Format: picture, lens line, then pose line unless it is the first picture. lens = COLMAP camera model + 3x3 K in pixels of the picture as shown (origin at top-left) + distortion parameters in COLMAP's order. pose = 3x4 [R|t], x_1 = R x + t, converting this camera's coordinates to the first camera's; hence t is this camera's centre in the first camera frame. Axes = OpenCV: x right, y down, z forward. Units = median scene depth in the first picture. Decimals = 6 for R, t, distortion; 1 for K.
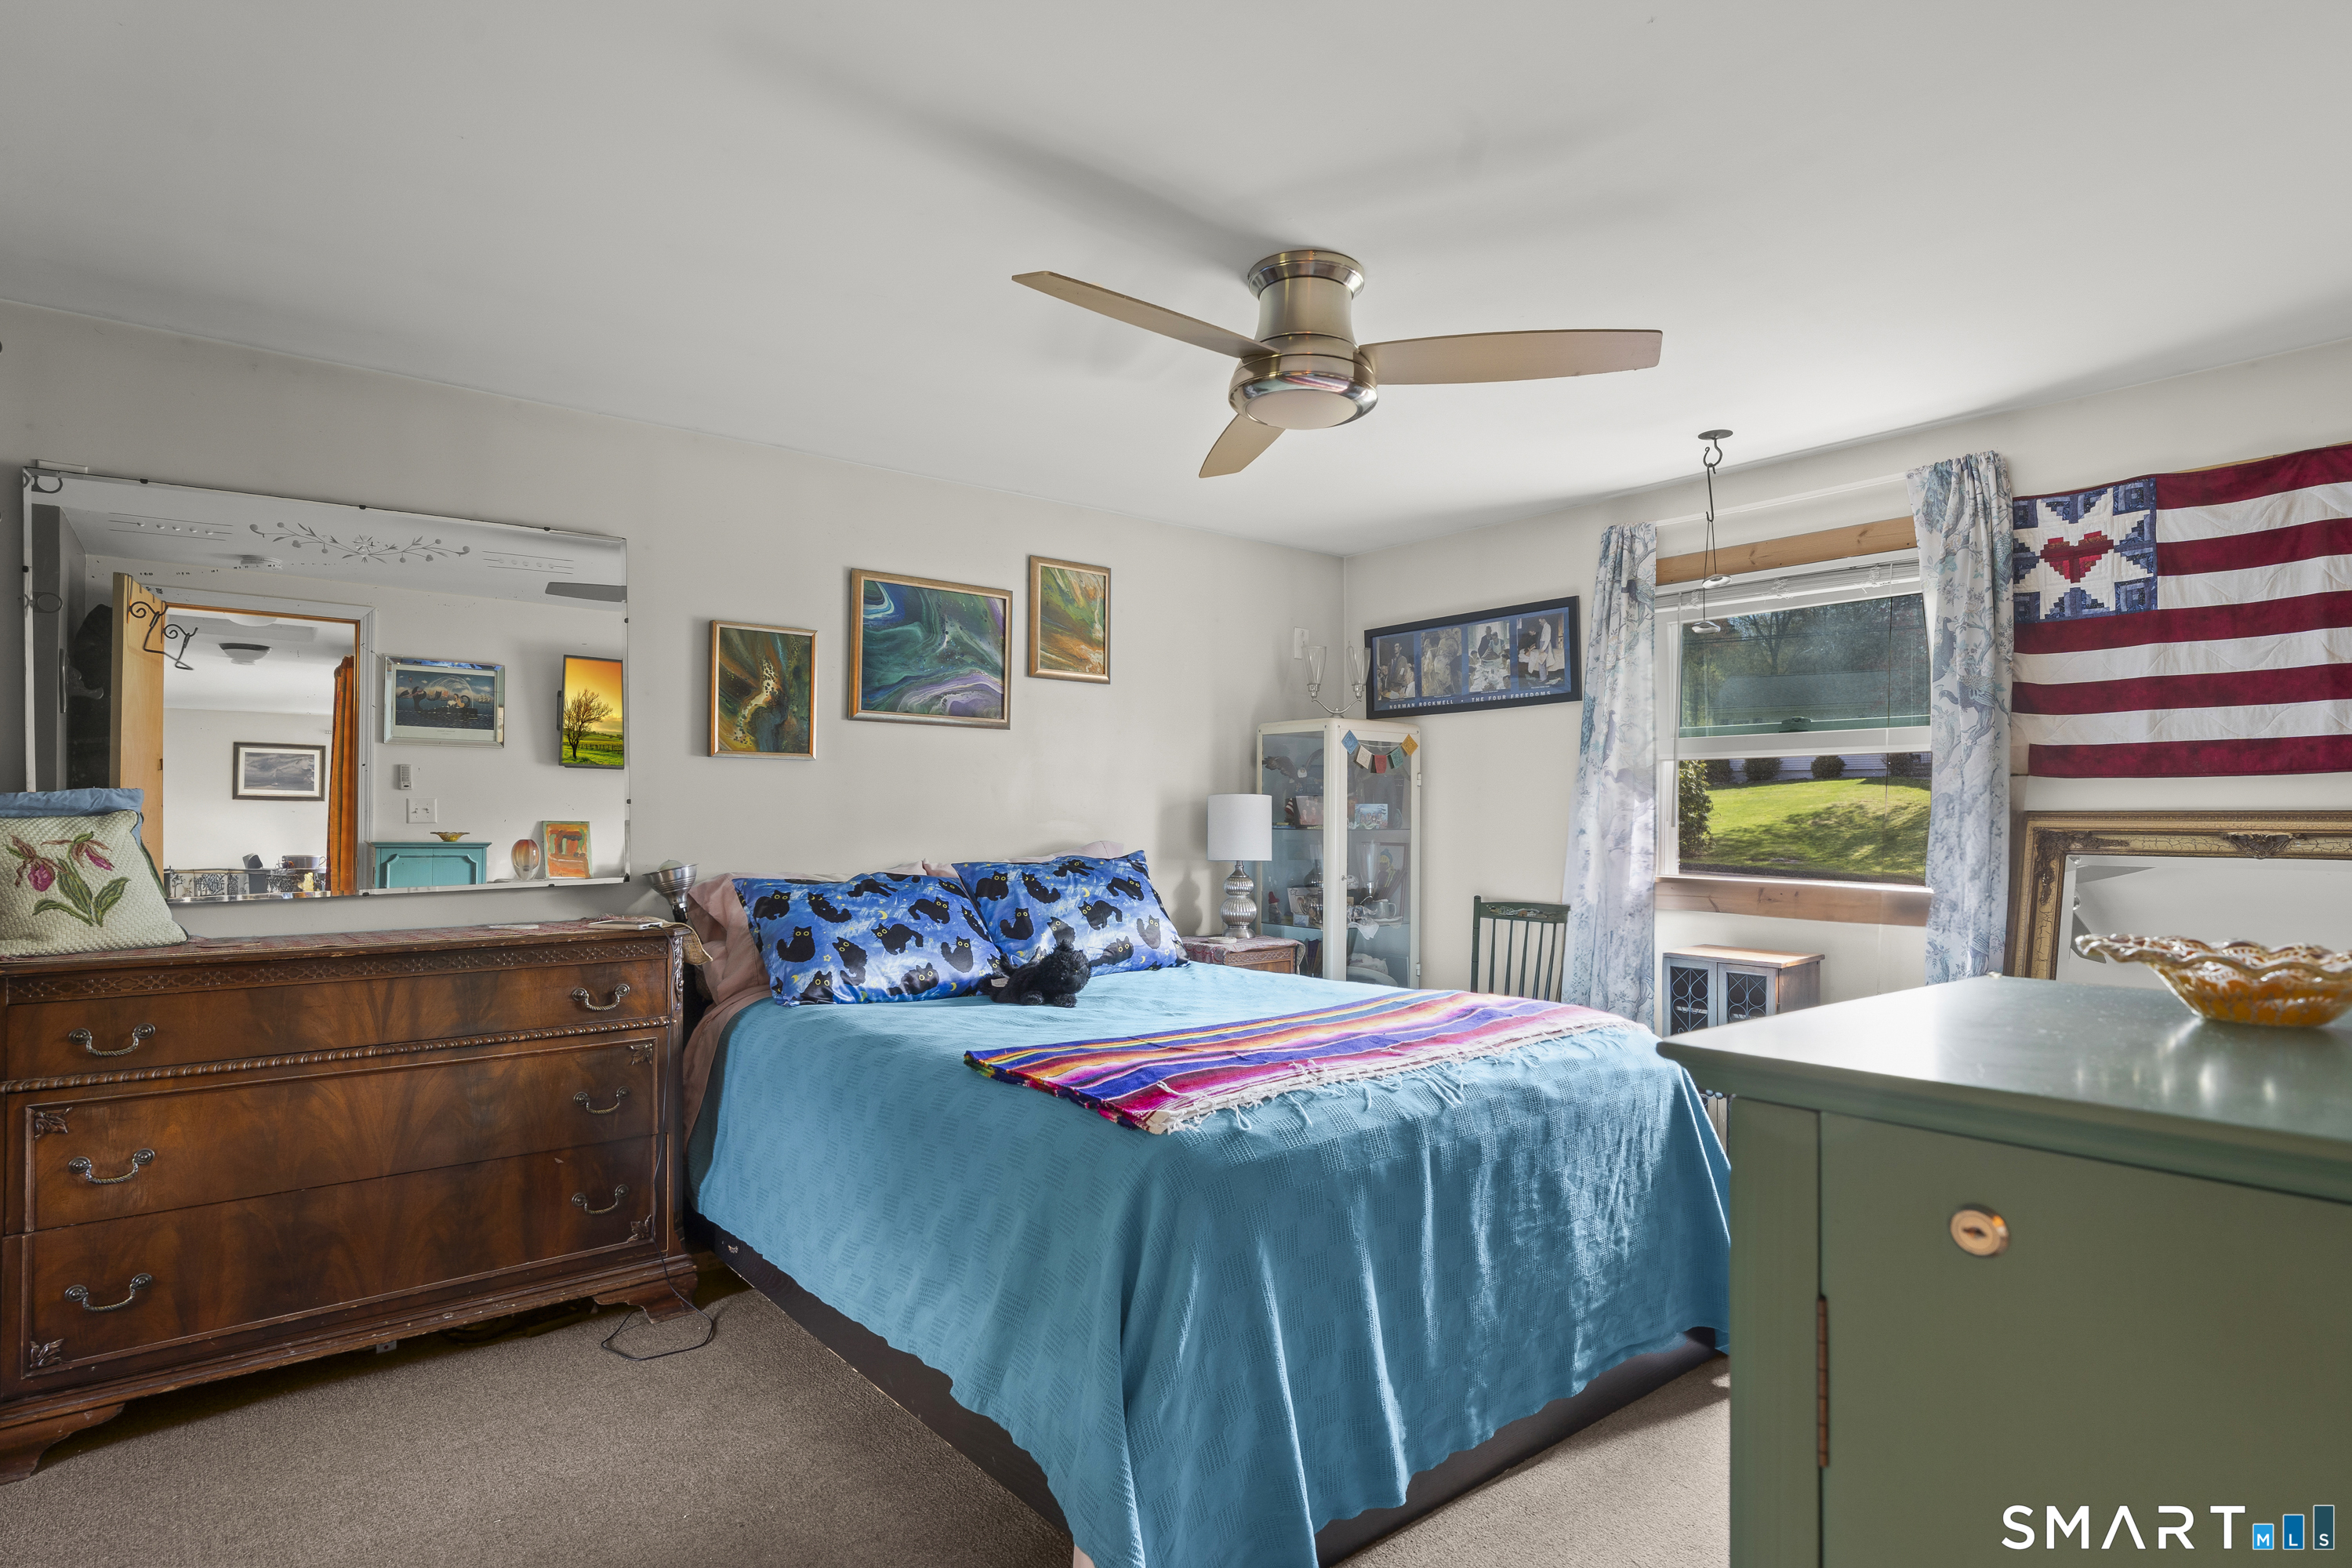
lens RADIAL K [[1180.8, 0, 1158.6], [0, 1180.8, 804.5], [0, 0, 1]] dist [-0.001909, 0.000056]
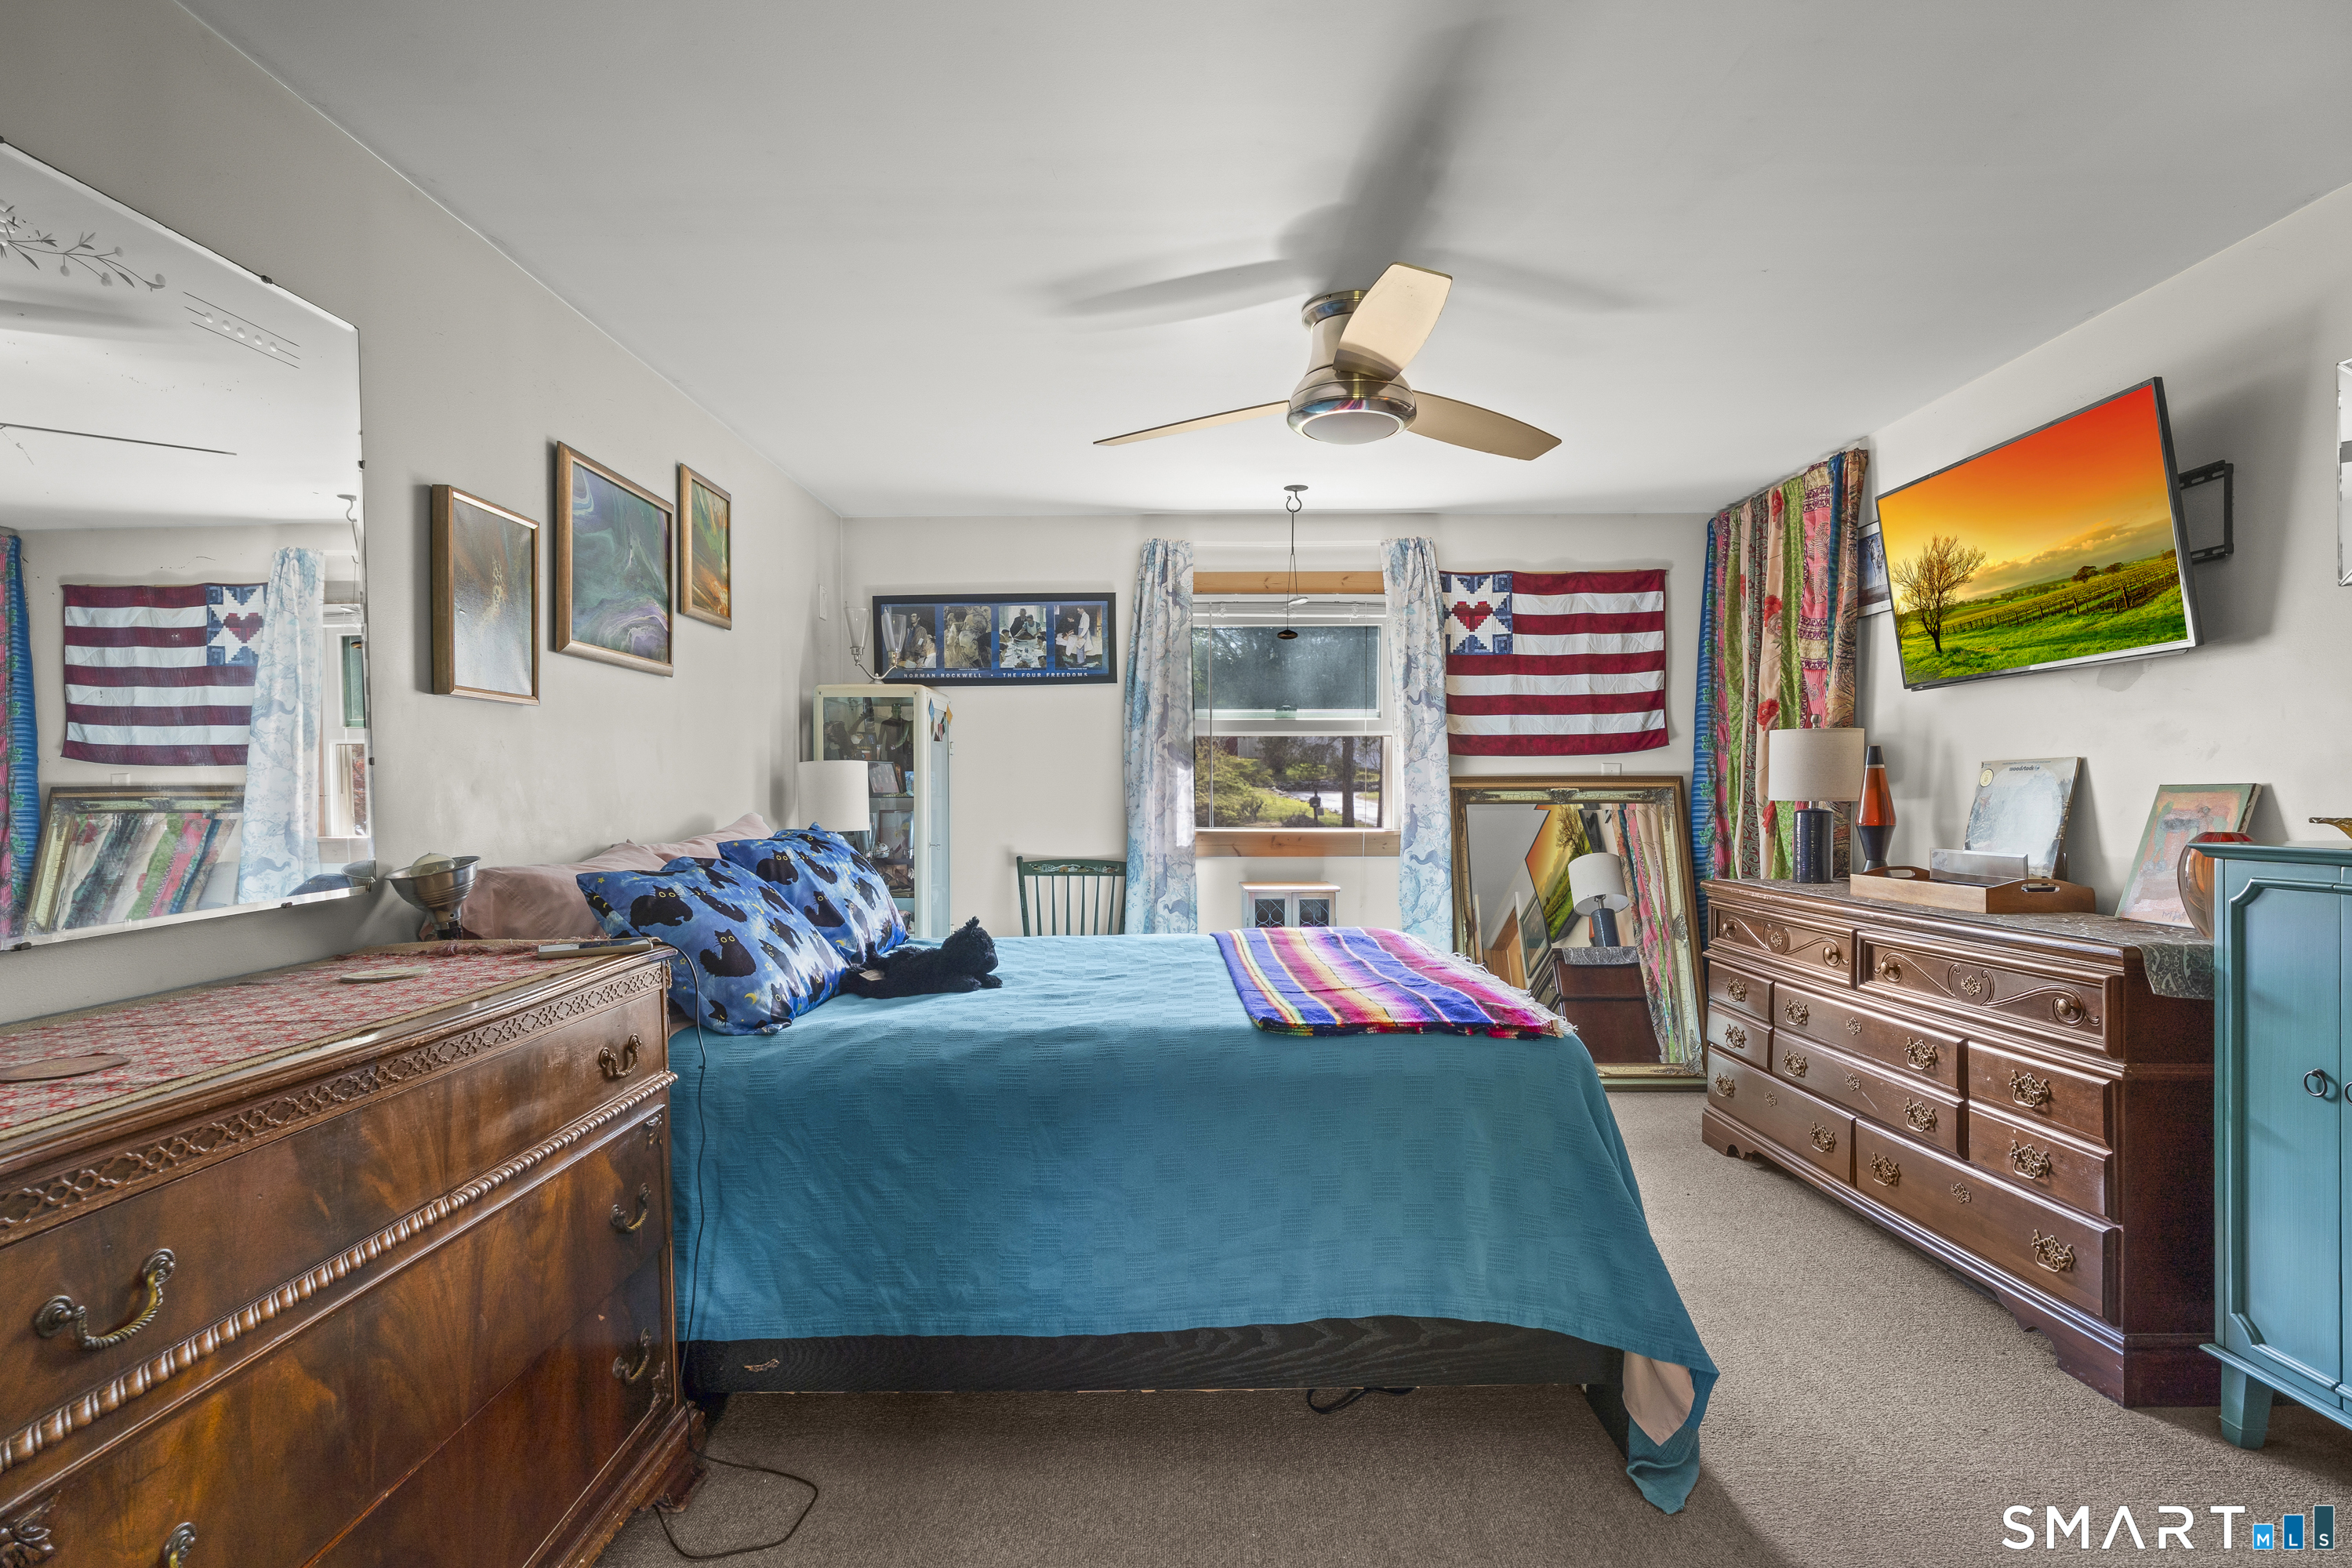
lens RADIAL K [[1180.8, 0, 1162.8], [0, 1180.8, 809.7], [0, 0, 1]] dist [-0.001909, 0.000056]
pose [[0.636157, -0.021455, 0.771261, -0.633823], [0.000903, 0.999633, 0.027063, 0.005910], [-0.771559, -0.016520, 0.635944, 0.279961]]
